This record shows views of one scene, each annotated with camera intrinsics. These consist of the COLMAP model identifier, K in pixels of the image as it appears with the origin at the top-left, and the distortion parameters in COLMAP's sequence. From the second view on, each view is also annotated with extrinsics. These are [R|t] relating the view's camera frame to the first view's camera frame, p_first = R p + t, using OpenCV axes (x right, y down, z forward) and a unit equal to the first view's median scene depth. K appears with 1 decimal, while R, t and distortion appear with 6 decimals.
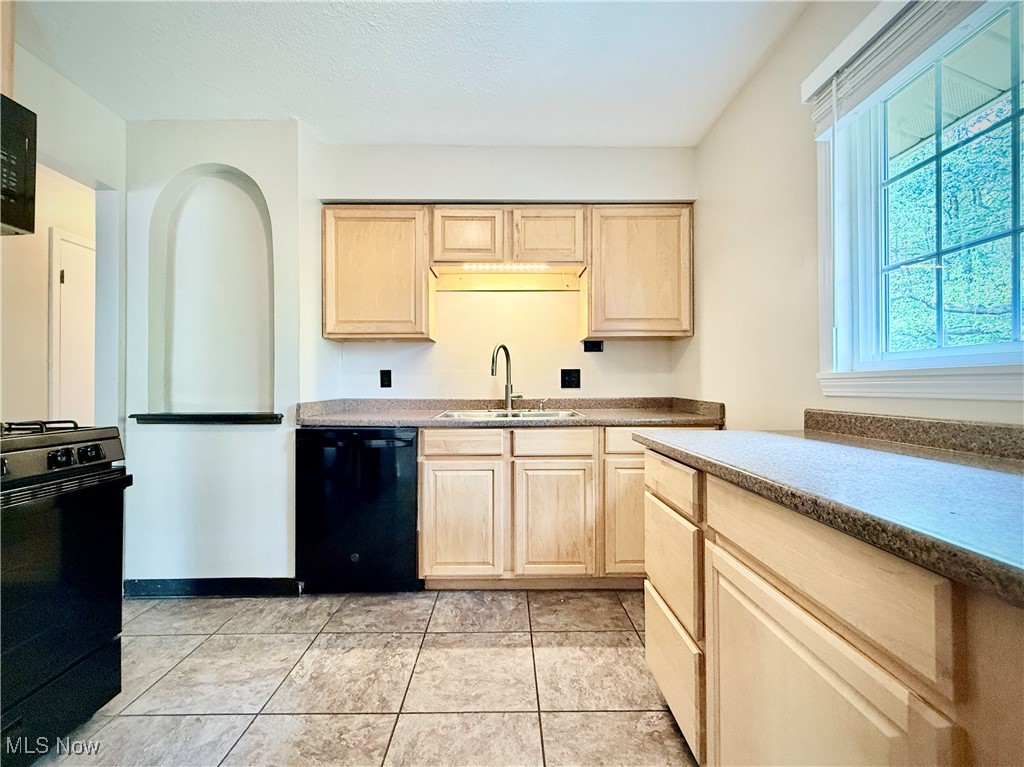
lens RADIAL K [[425.3, 0, 512.0], [0, 425.3, 383.5], [0, 0, 1]] dist [0.002300, 0.000419]
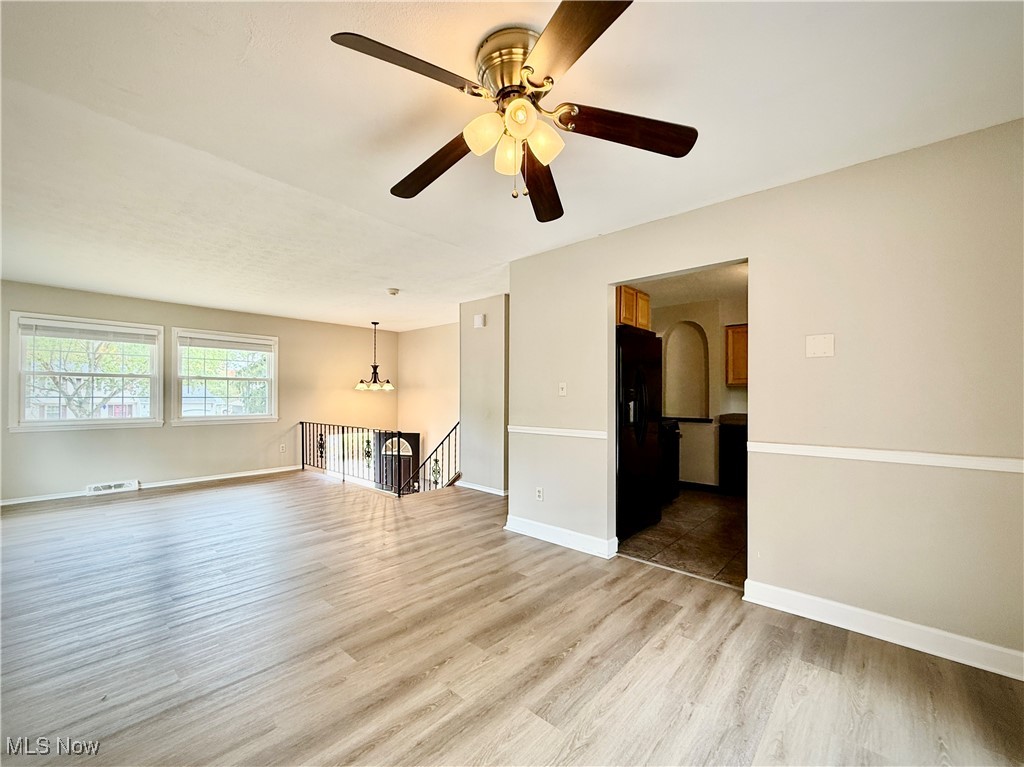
lens RADIAL K [[426.5, 0, 531.5], [0, 426.5, 390.2], [0, 0, 1]] dist [0.000070, -0.000076]
pose [[0.758030, -0.004593, -0.652203, 0.278485], [-0.001596, 0.999959, -0.008898, -0.072404], [0.652217, 0.007786, 0.757992, -1.576094]]
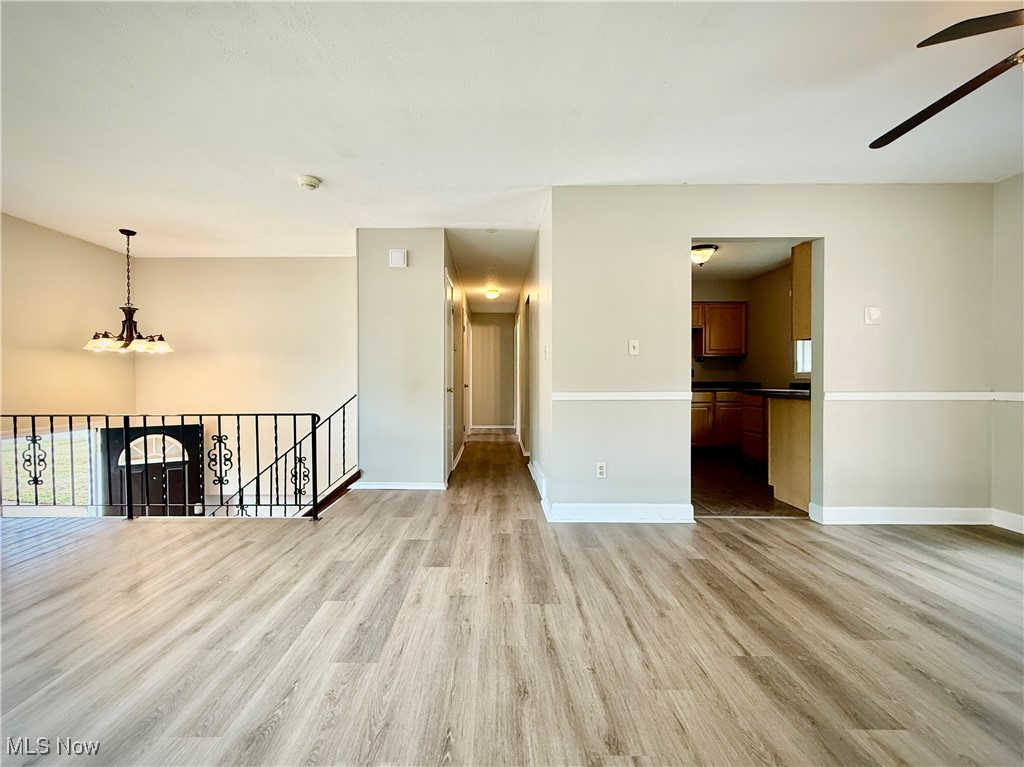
lens RADIAL K [[425.3, 0, 512.0], [0, 425.3, 383.5], [0, 0, 1]] dist [0.002300, 0.000419]
pose [[0.999972, -0.001815, -0.007287, -1.053129], [0.001947, 0.999834, 0.018111, 0.000915], [0.007253, -0.018125, 0.999809, -1.702612]]
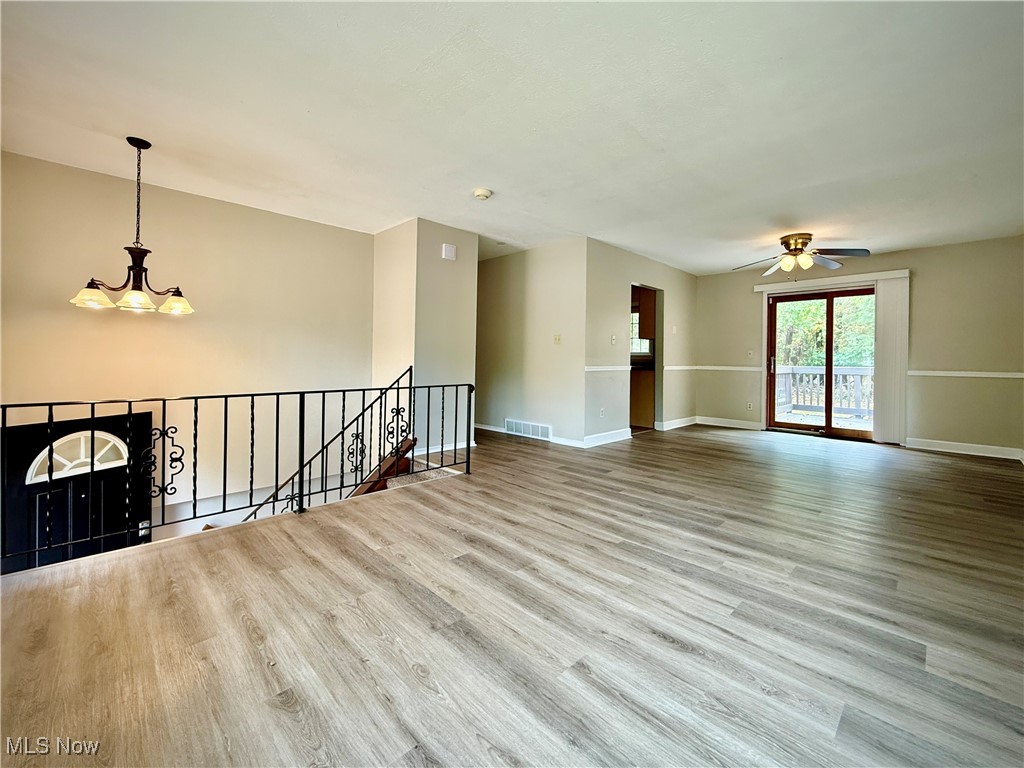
lens RADIAL K [[412.2, 0, 506.8], [0, 412.2, 360.2], [0, 0, 1]] dist [-0.020752, -0.000044]
pose [[0.722686, 0.009387, 0.691113, -2.687626], [-0.014937, 0.999886, 0.002039, 0.027318], [-0.691015, -0.011797, 0.722744, -1.559553]]
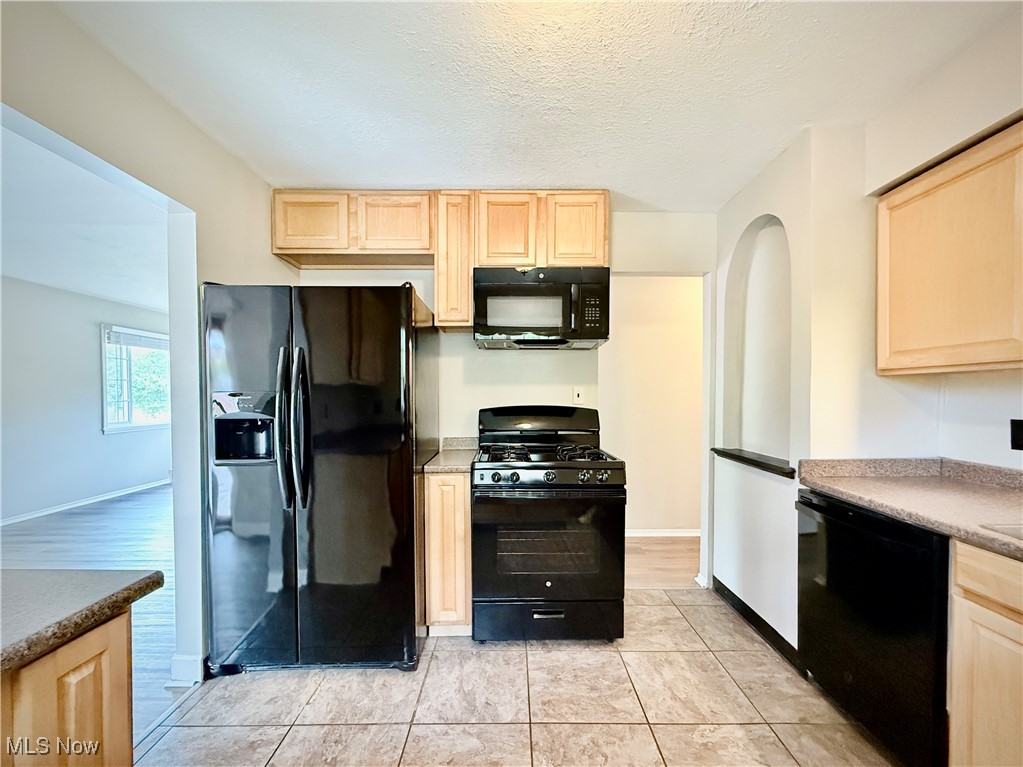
lens RADIAL K [[417.4, 0, 510.3], [0, 417.4, 406.9], [0, 0, 1]] dist [-0.000282, -0.000079]
pose [[-0.009693, 0.030298, -0.999494, 0.349682], [0.006435, 0.999522, 0.030237, -0.090969], [0.999932, -0.006139, -0.009884, 0.412061]]
